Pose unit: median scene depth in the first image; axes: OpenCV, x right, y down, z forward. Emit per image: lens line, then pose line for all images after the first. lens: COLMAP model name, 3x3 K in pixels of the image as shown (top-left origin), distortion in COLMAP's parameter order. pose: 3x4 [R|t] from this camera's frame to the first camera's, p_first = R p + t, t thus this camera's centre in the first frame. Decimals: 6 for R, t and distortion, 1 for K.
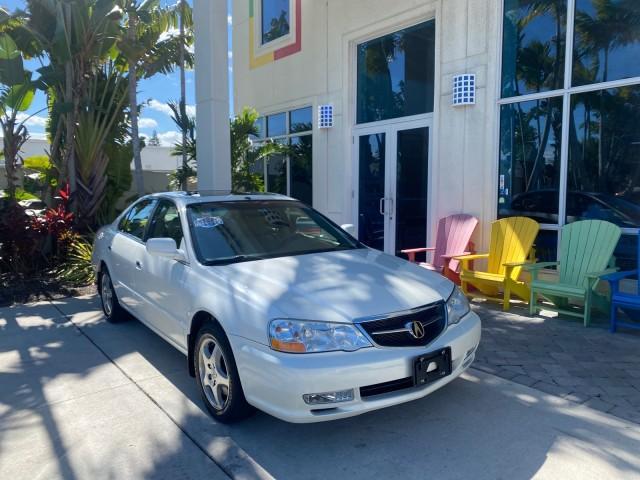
lens RADIAL K [[491.2, 0, 320.0], [0, 491.2, 240.0], [0, 0, 1]] dist [-0.004867, -0.000113]
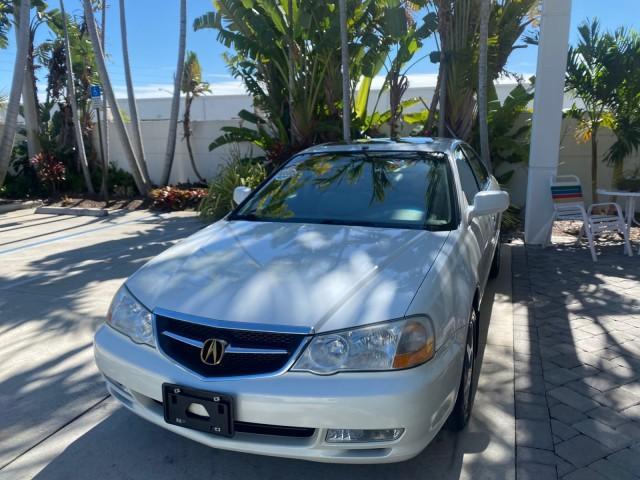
lens RADIAL K [[491.2, 0, 320.0], [0, 491.2, 240.0], [0, 0, 1]] dist [-0.004867, -0.000113]
pose [[0.530150, 0.171306, -0.830418, 0.263920], [-0.077520, 0.985069, 0.153719, -0.027030], [0.844353, -0.017121, 0.535514, 0.250173]]
